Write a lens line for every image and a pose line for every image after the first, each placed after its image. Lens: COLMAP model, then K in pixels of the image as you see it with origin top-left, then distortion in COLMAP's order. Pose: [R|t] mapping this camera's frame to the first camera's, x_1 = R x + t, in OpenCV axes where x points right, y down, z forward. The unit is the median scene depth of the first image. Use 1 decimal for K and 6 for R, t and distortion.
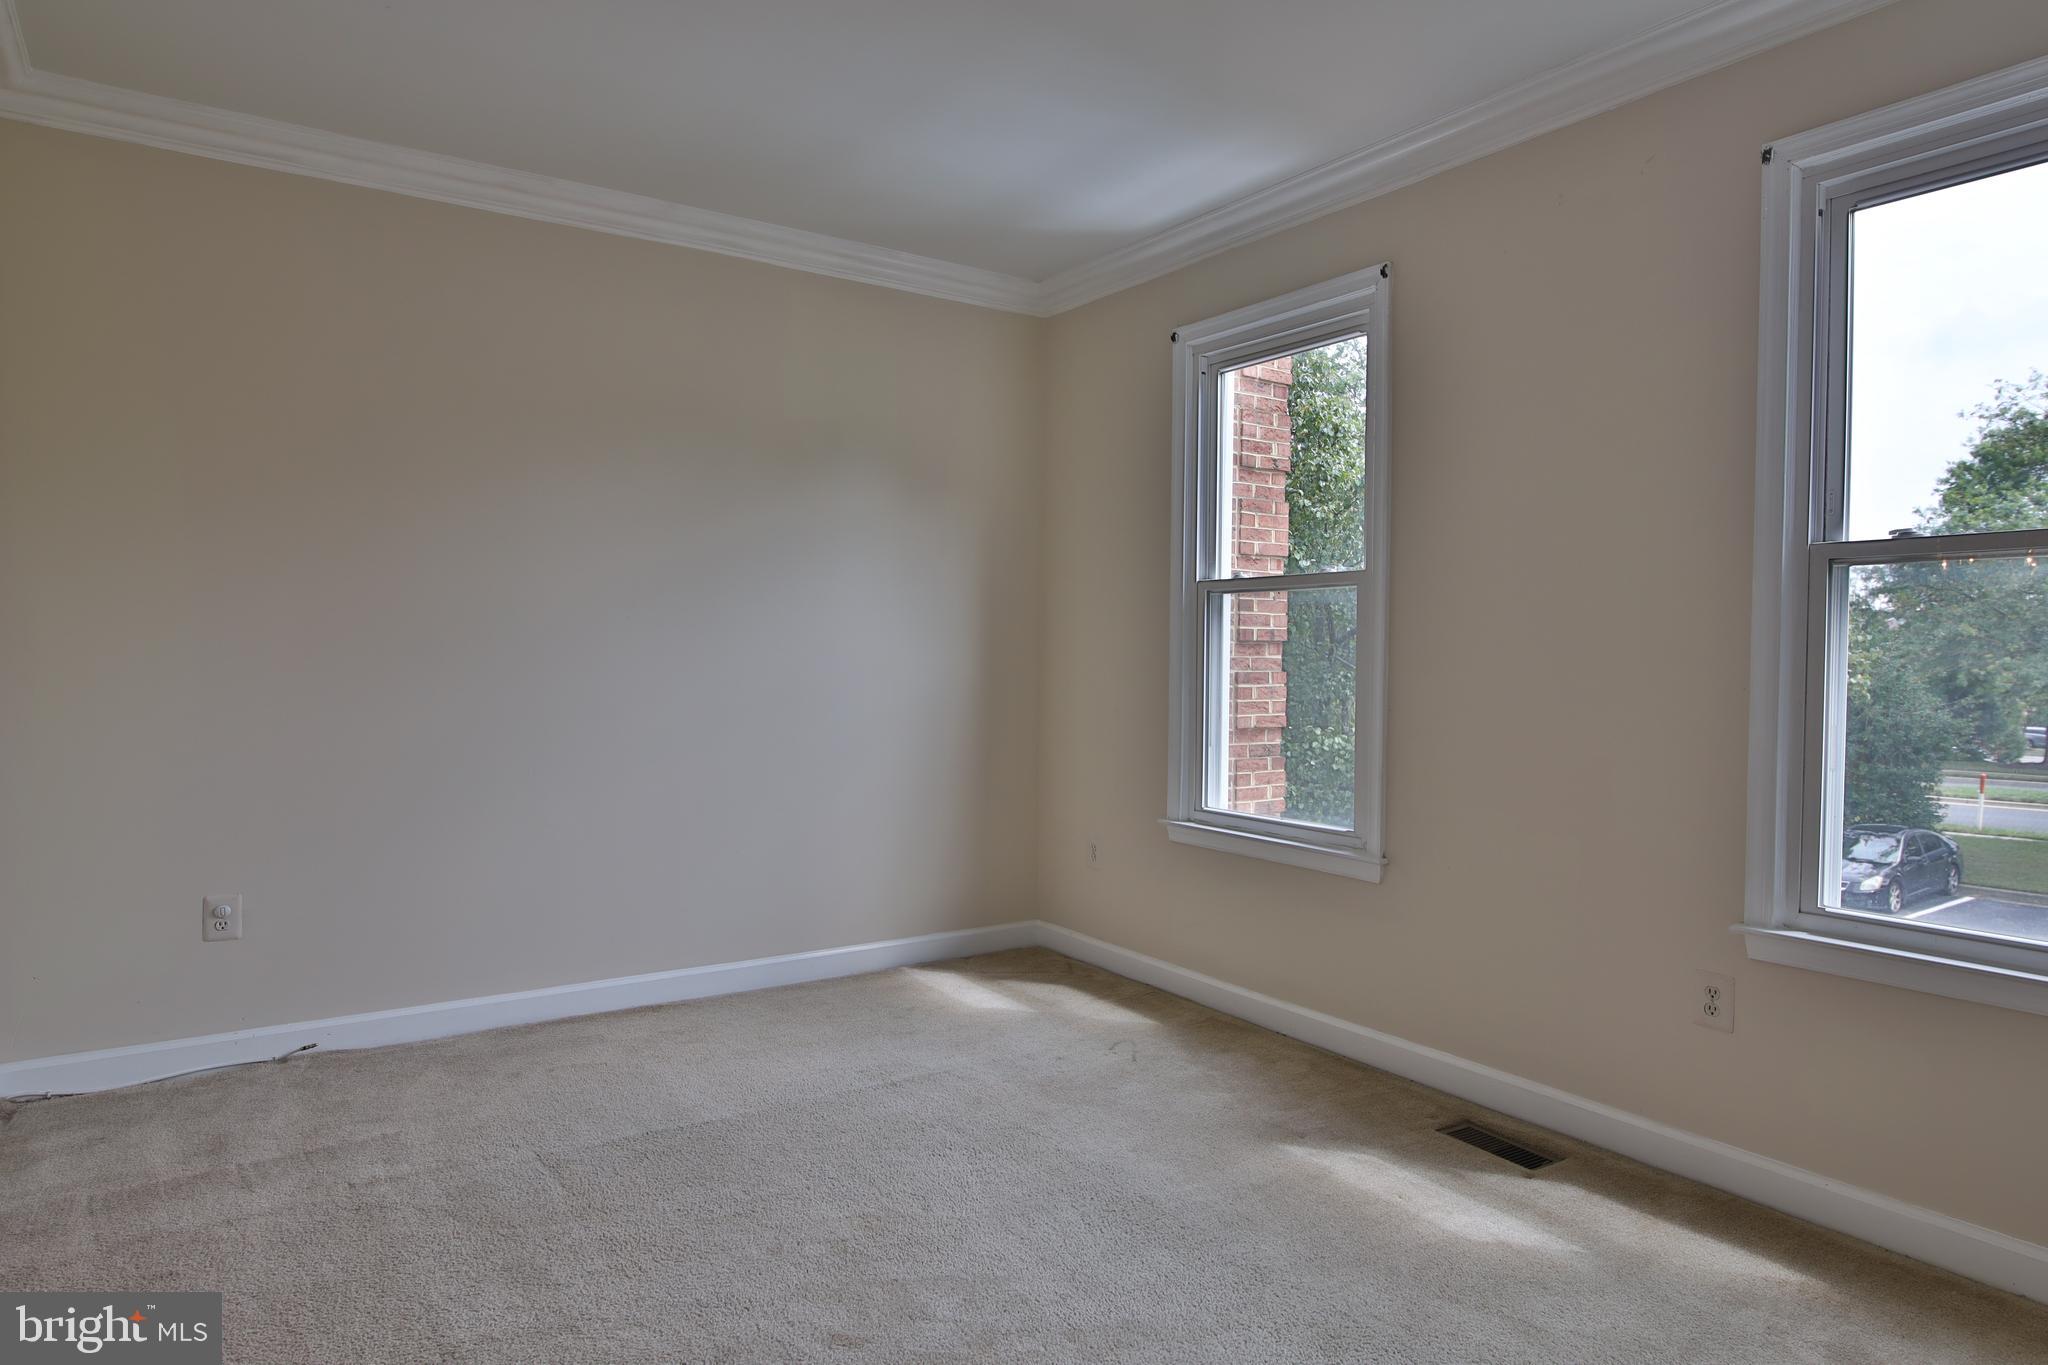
lens RADIAL K [[1189.0, 0, 1024.0], [0, 1189.0, 682.5], [0, 0, 1]] dist [-0.040684, -0.000035]
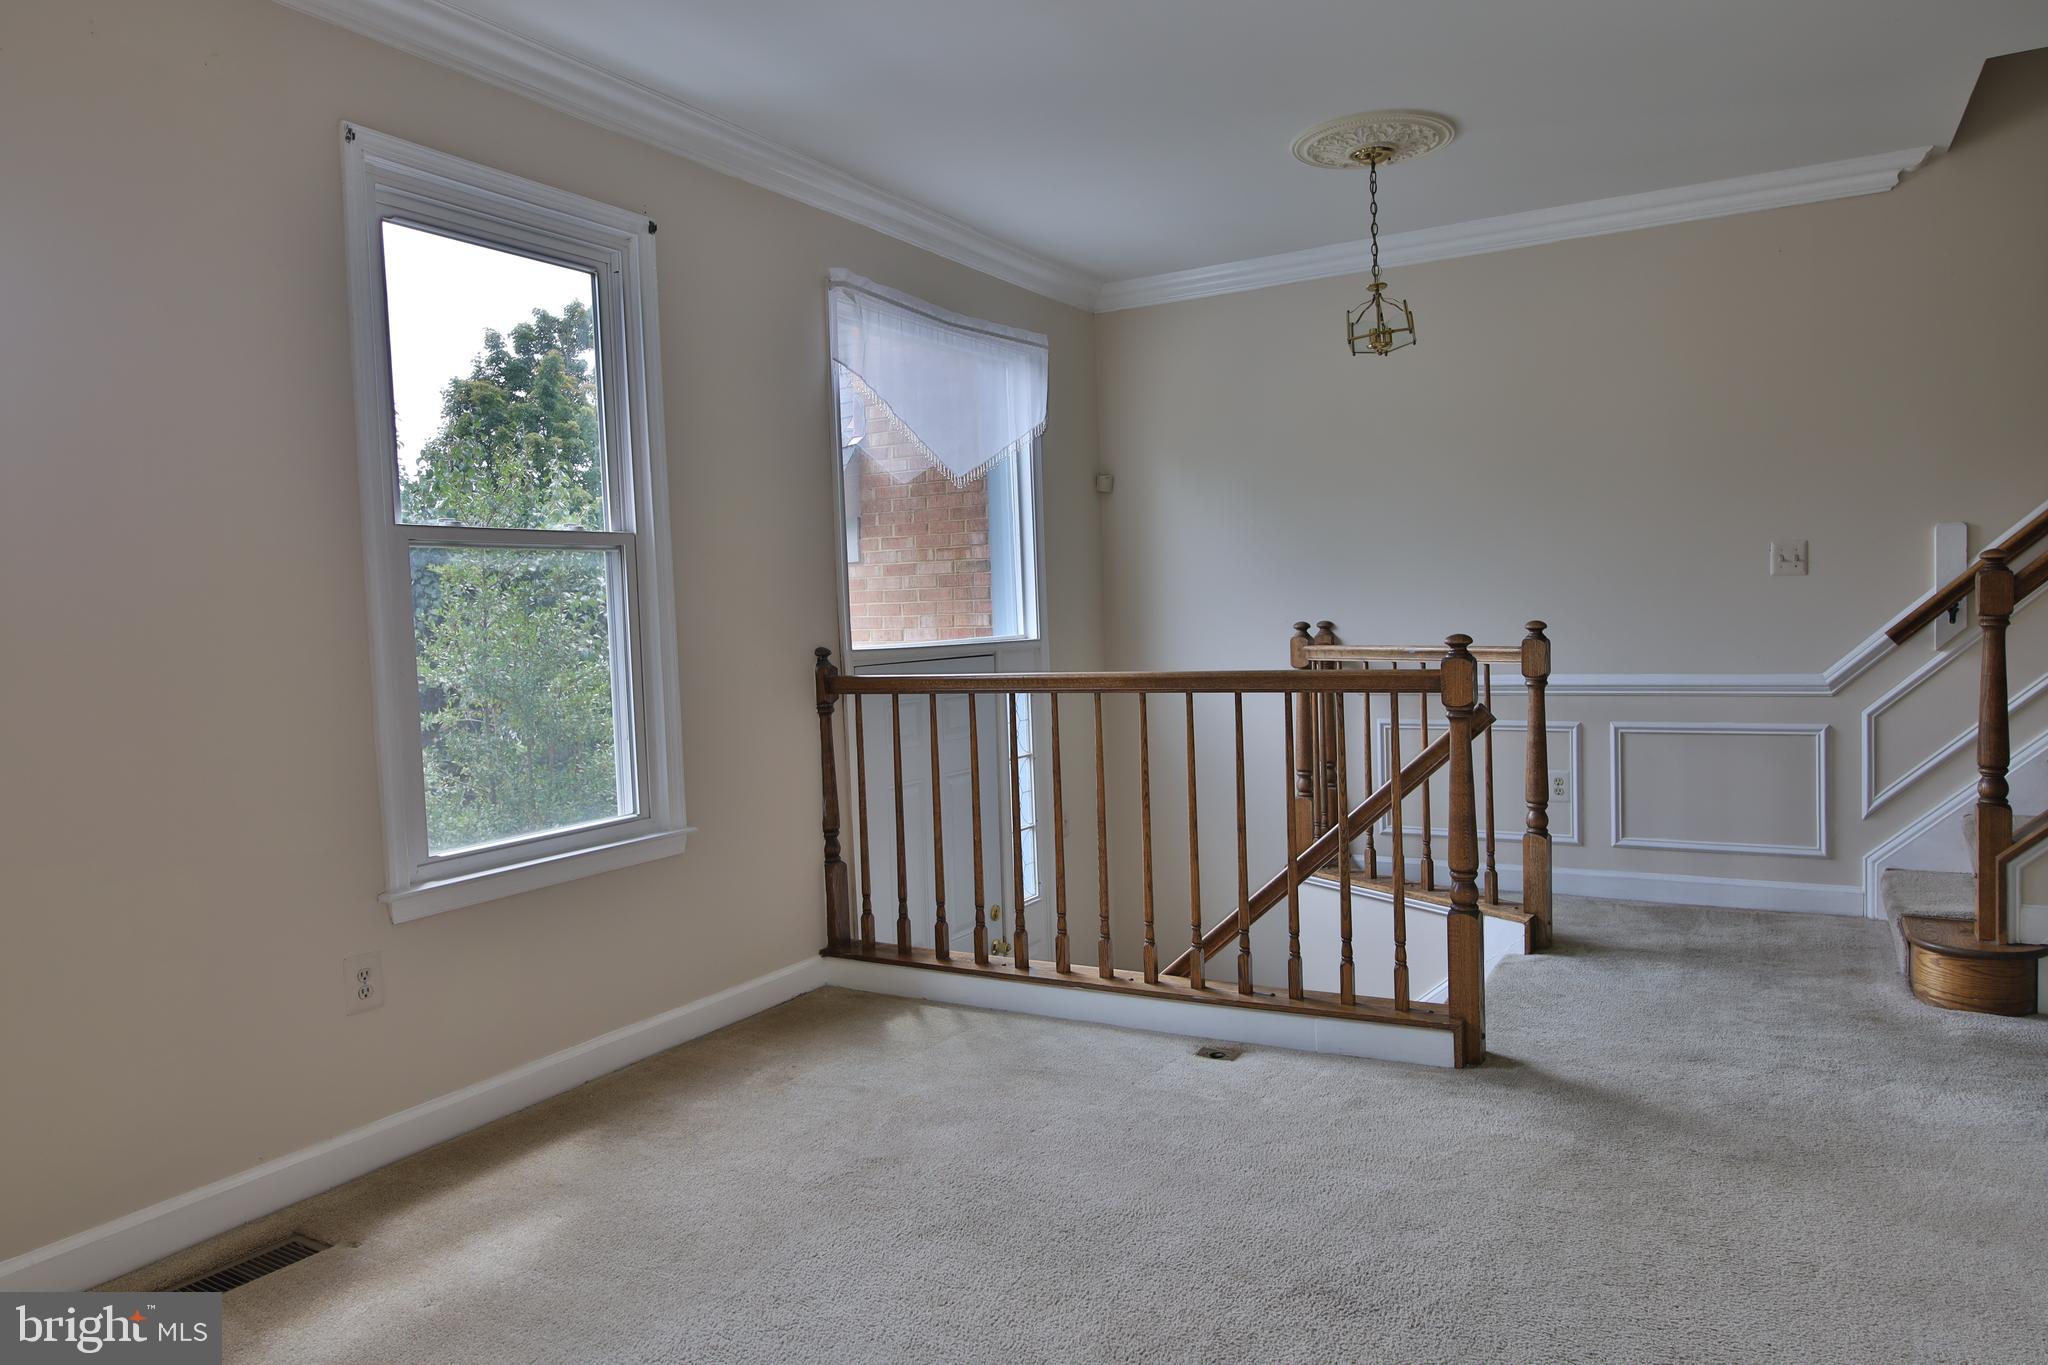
lens RADIAL K [[1343.7, 0, 1024.0], [0, 1343.7, 682.5], [0, 0, 1]] dist [-0.000040, -0.000448]
pose [[-0.433492, -0.045153, 0.900025, -0.690903], [0.054178, 0.995631, 0.076044, -0.036903], [-0.899527, 0.081726, -0.429152, 1.015843]]
